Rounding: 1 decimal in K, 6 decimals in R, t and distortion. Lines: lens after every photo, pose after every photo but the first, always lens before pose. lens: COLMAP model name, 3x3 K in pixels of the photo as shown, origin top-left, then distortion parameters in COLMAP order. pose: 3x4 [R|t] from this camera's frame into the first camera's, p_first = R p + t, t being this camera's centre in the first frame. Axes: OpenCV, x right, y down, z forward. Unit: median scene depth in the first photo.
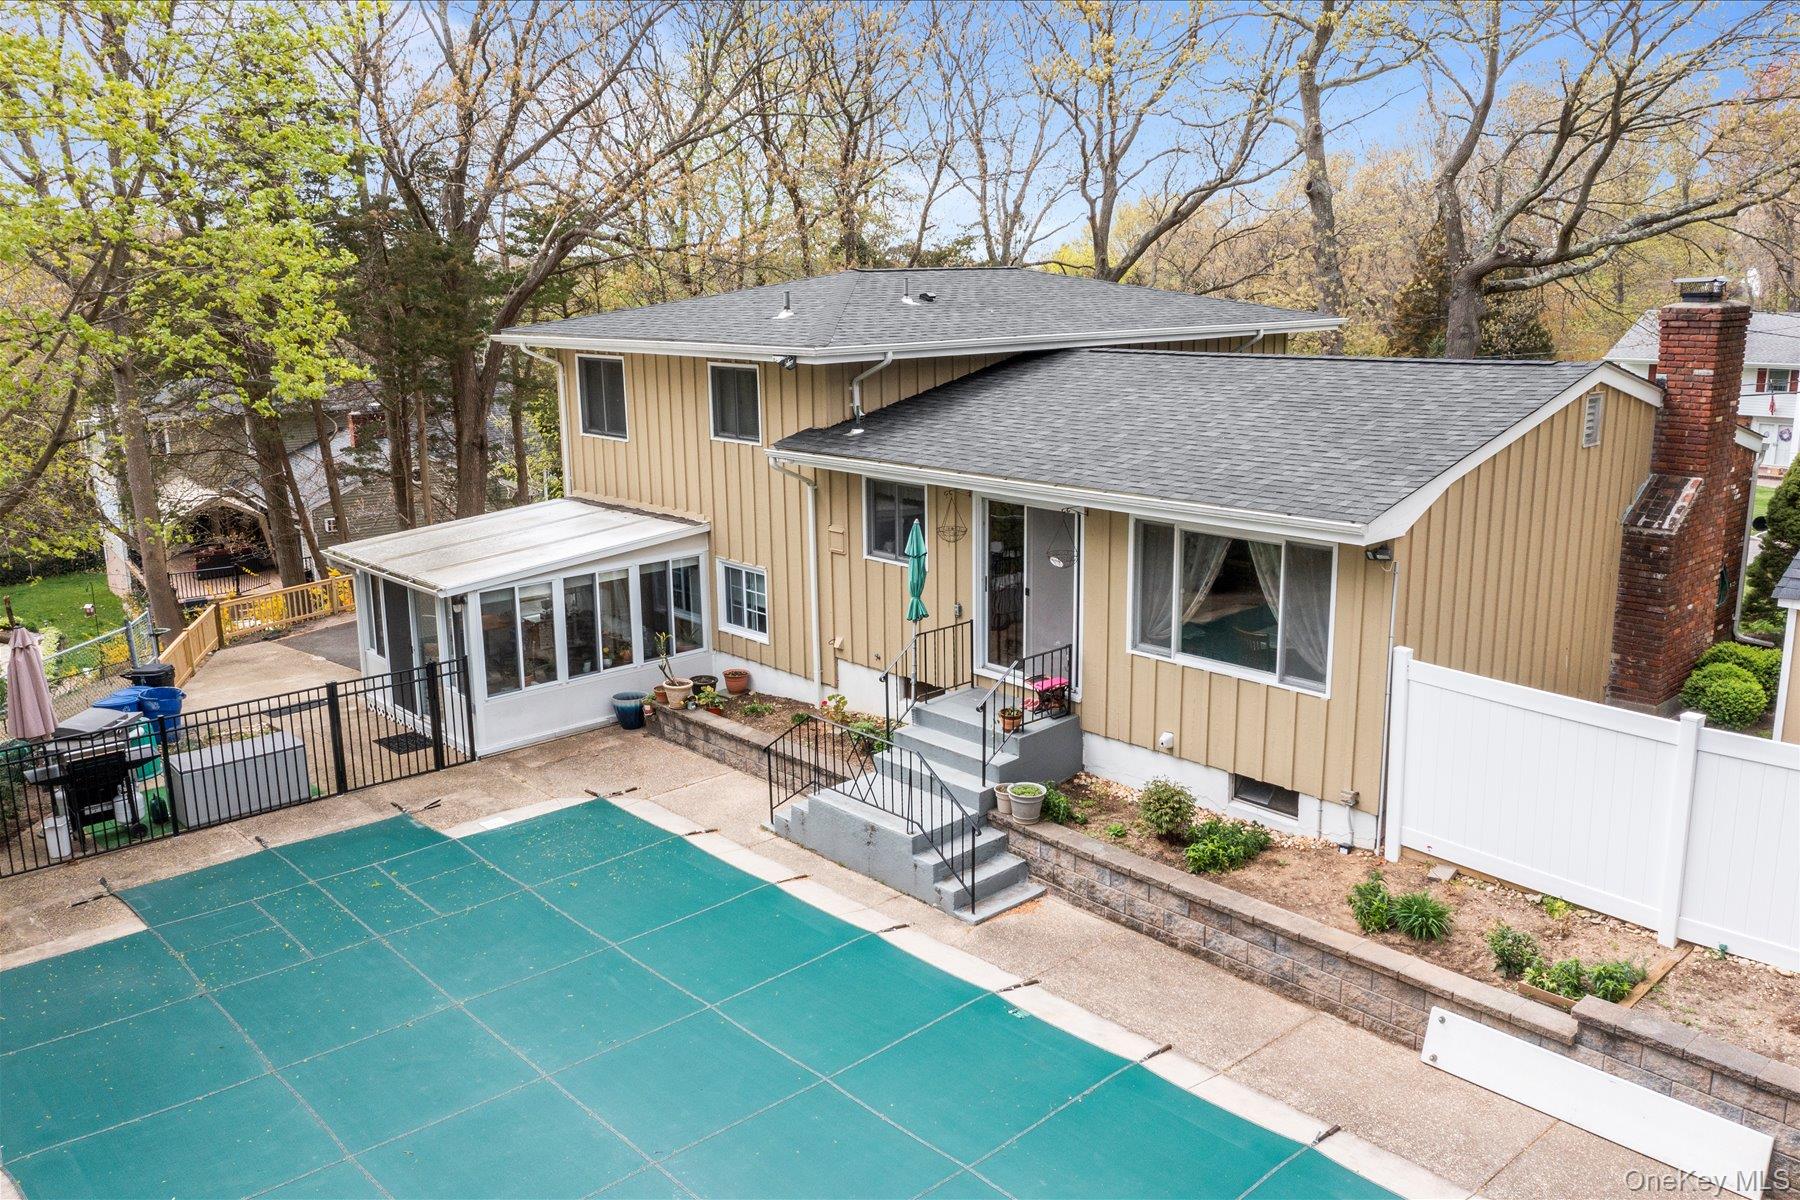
lens RADIAL K [[1432.3, 0, 904.0], [0, 1432.3, 595.8], [0, 0, 1]] dist [-0.012118, 0.002968]
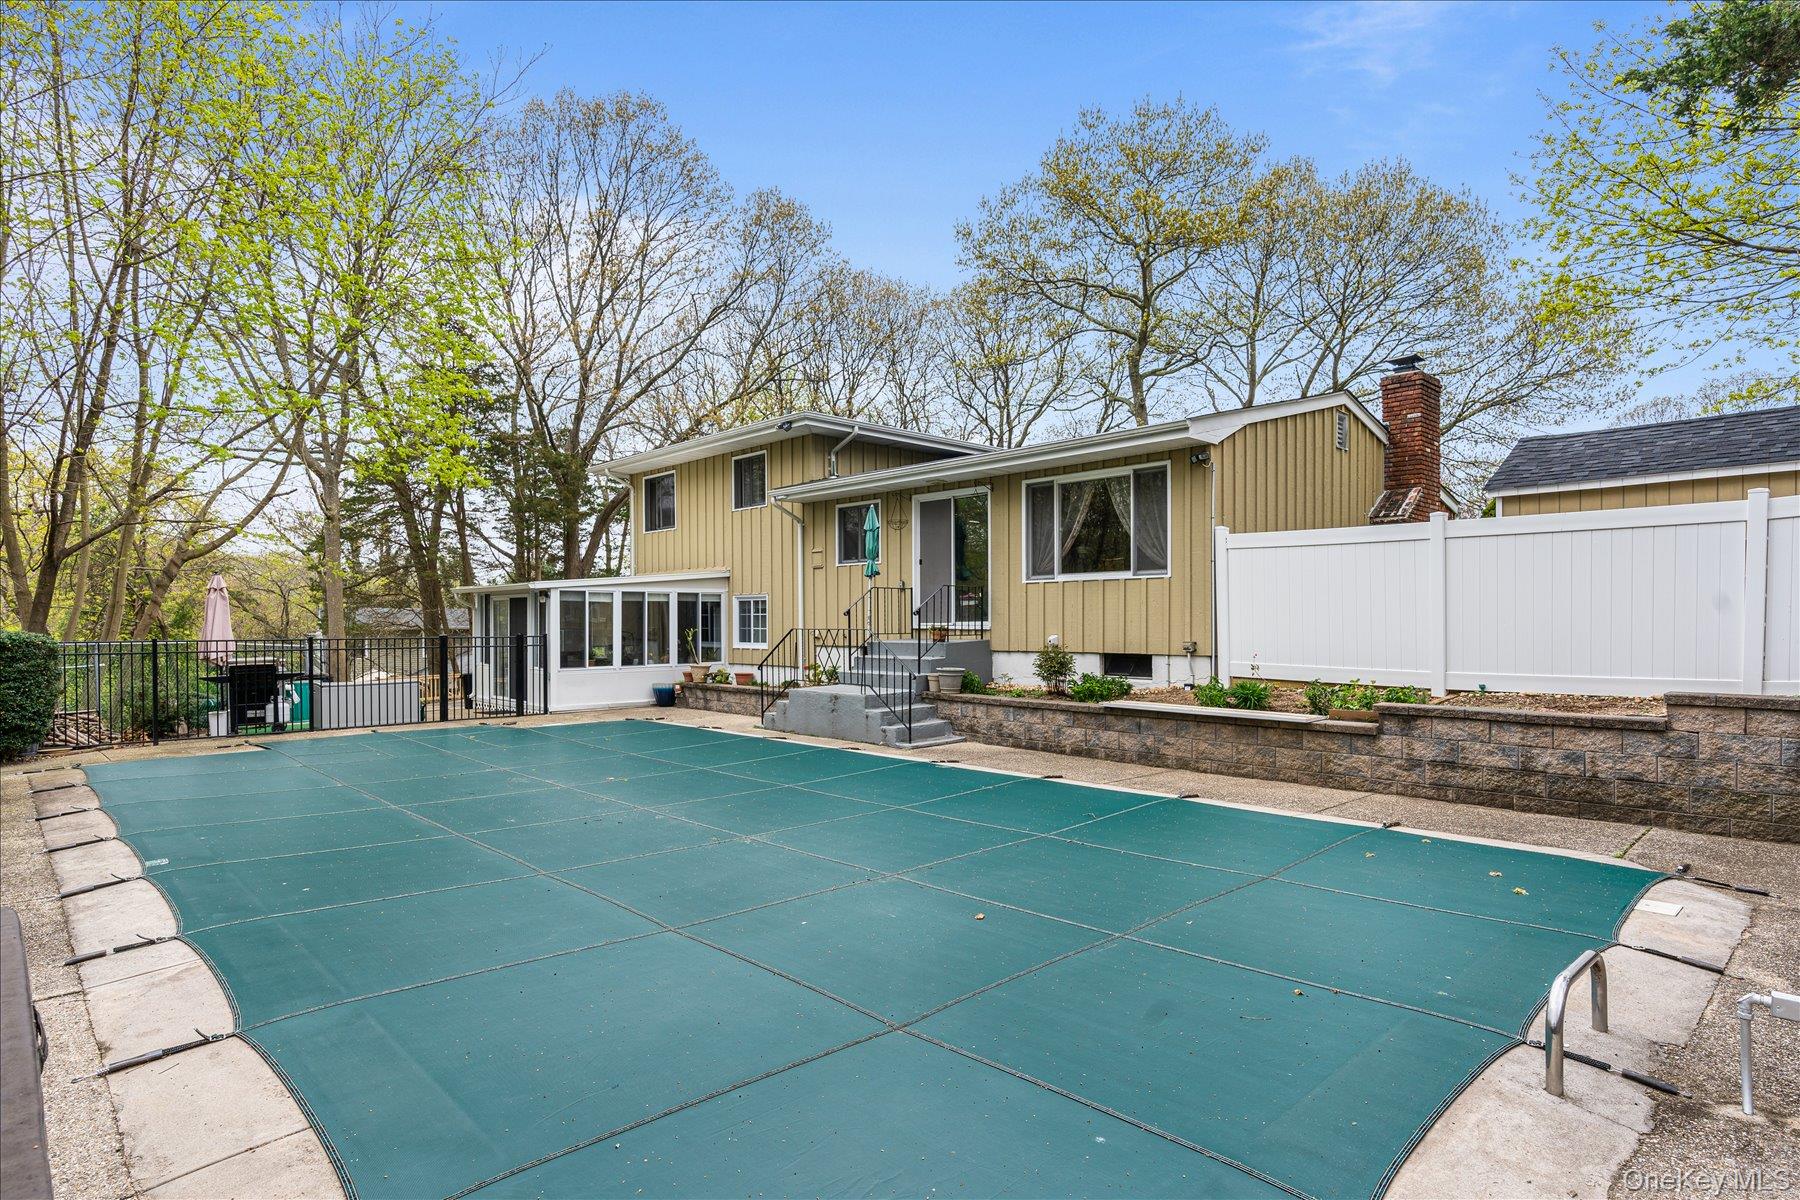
lens RADIAL K [[964.2, 0, 896.0], [0, 964.2, 607.2], [0, 0, 1]] dist [-0.003417, 0.003253]
pose [[0.999762, 0.008154, 0.020220, 0.012057], [-0.003748, 0.977896, -0.209058, 0.211545], [-0.021478, 0.208933, 0.977694, 0.079929]]
